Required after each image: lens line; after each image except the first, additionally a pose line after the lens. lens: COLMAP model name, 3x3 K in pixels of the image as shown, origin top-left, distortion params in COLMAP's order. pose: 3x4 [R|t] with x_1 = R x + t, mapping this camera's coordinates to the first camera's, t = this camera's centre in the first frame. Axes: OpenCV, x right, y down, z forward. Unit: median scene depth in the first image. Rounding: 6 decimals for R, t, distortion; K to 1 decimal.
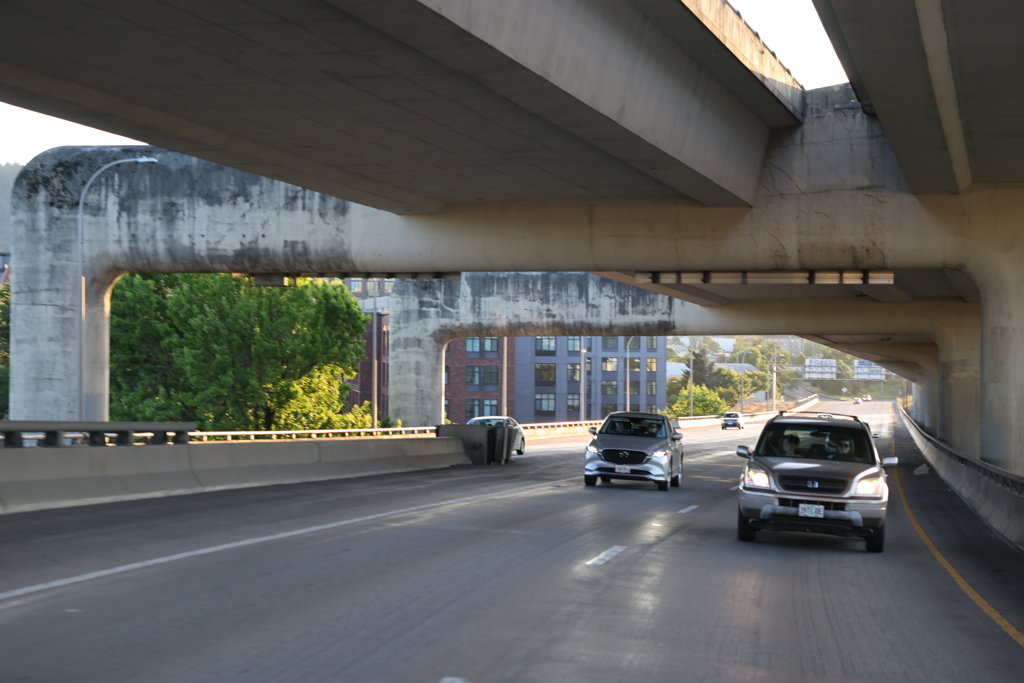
lens RADIAL K [[2657.3, 0, 434.3], [0, 2657.3, 318.7], [0, 0, 1]] dist [0.299300, -0.264307]
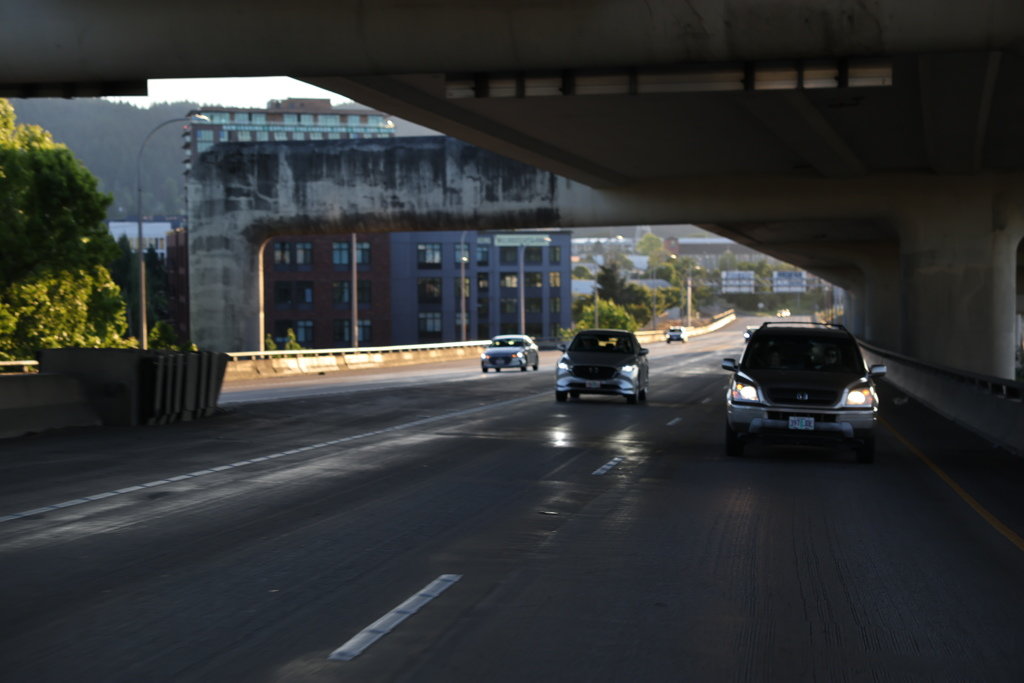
lens RADIAL K [[1994.0, 0, 512.3], [0, 1994.0, 370.4], [0, 0, 1]] dist [0.238193, 0.087867]
pose [[0.999123, -0.019251, 0.037175, 0.054566], [0.017358, 0.998569, 0.050582, 0.018057], [-0.038096, -0.049892, 0.998028, 0.423609]]
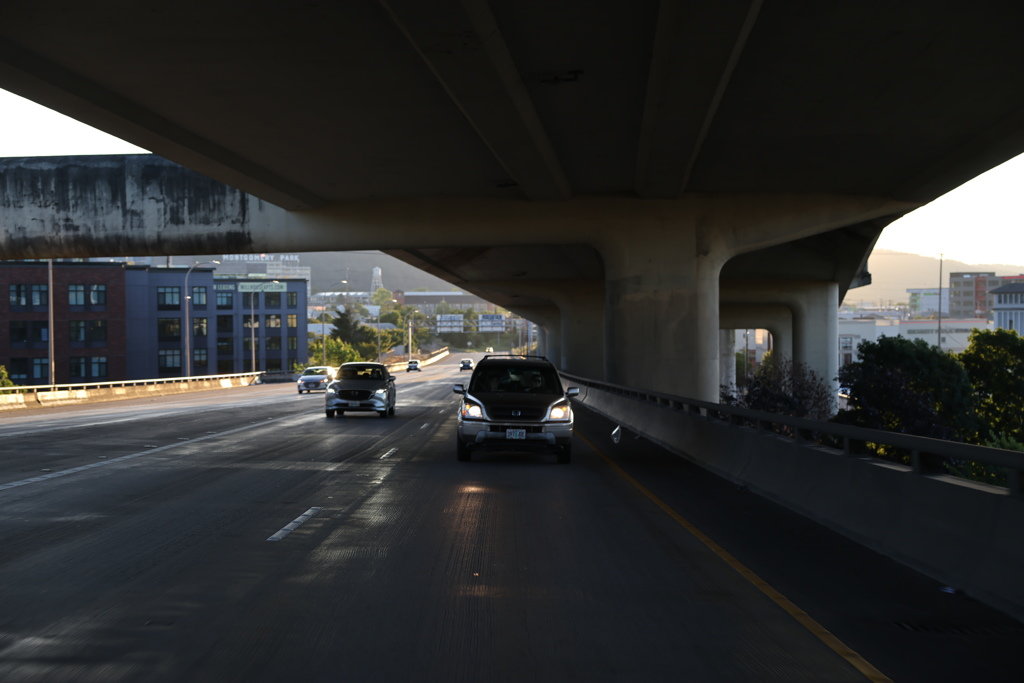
lens RADIAL K [[1286.3, 0, 482.4], [0, 1286.3, 341.1], [0, 0, 1]] dist [0.107344, 0.023765]
pose [[0.985224, -0.027067, 0.169119, 0.091892], [0.025138, 0.999592, 0.013537, 0.026907], [-0.169417, -0.009086, 0.985503, 0.644758]]
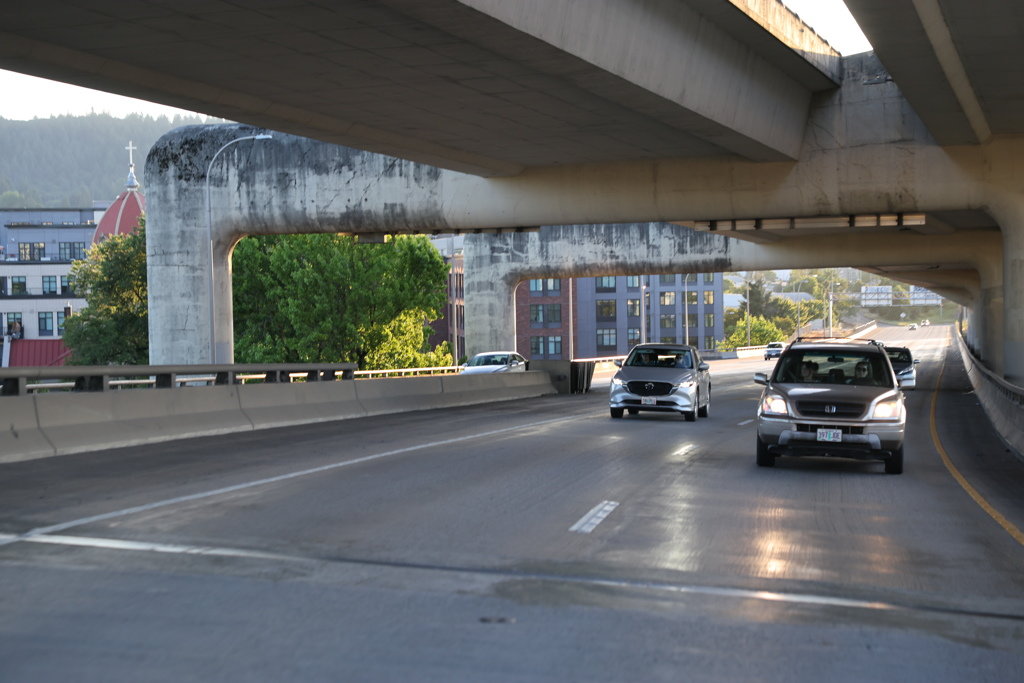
lens RADIAL K [[2987.3, 0, 363.2], [0, 2987.3, 346.0], [0, 0, 1]] dist [0.436870, -1.238474]
pose [[0.999064, -0.028831, -0.032251, -0.019532], [0.029891, 0.999012, 0.032896, -0.008078], [0.031270, -0.033830, 0.998938, -0.214979]]
